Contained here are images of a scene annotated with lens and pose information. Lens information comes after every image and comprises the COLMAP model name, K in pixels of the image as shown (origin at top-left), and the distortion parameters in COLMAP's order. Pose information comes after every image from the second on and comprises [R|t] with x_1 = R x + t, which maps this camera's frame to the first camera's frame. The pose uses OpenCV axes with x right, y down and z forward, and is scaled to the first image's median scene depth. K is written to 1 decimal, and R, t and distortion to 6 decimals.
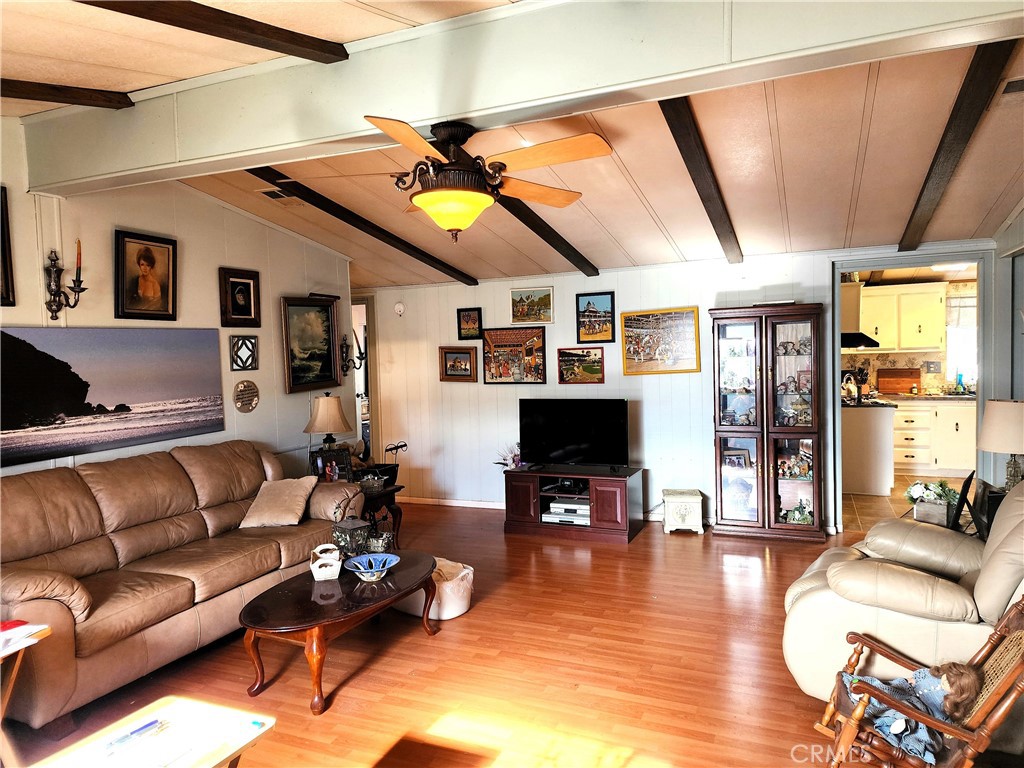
lens RADIAL K [[678.0, 0, 514.9], [0, 678.0, 386.1], [0, 0, 1]] dist [0.076213, -0.061818]
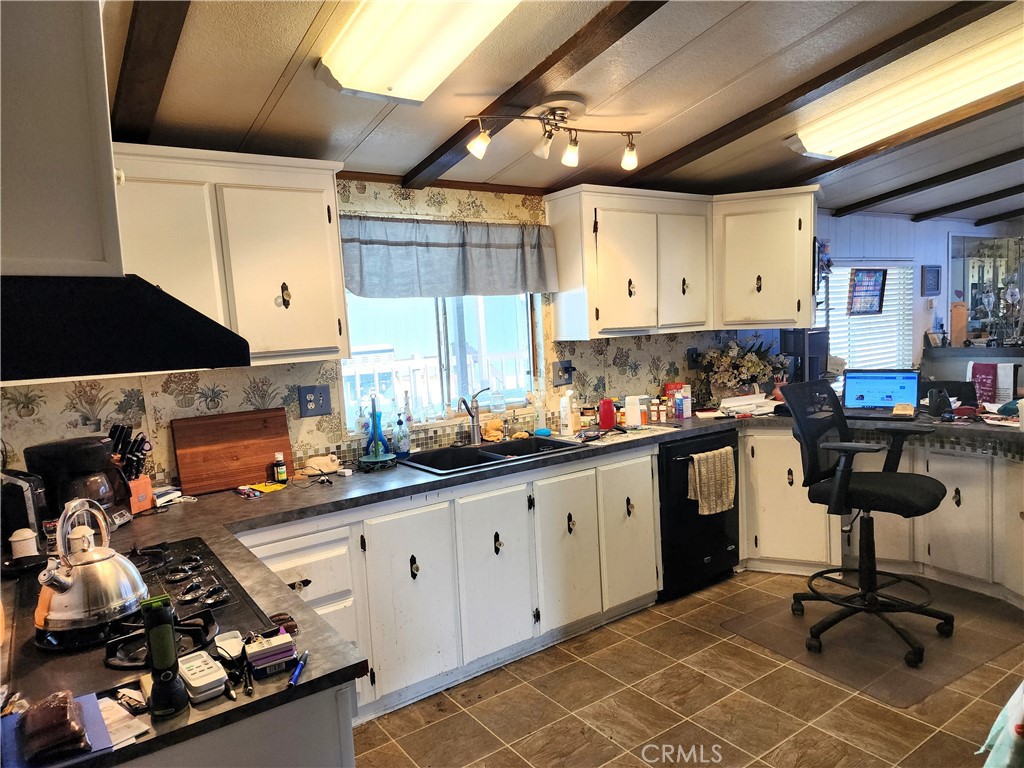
lens RADIAL K [[678.0, 0, 511.5], [0, 678.0, 386.4], [0, 0, 1]] dist [0.076213, -0.061818]
pose [[0.528627, -0.090623, 0.844003, 0.345946], [0.084474, 0.994966, 0.053923, -0.045857], [-0.844641, 0.042791, 0.533621, 0.704744]]
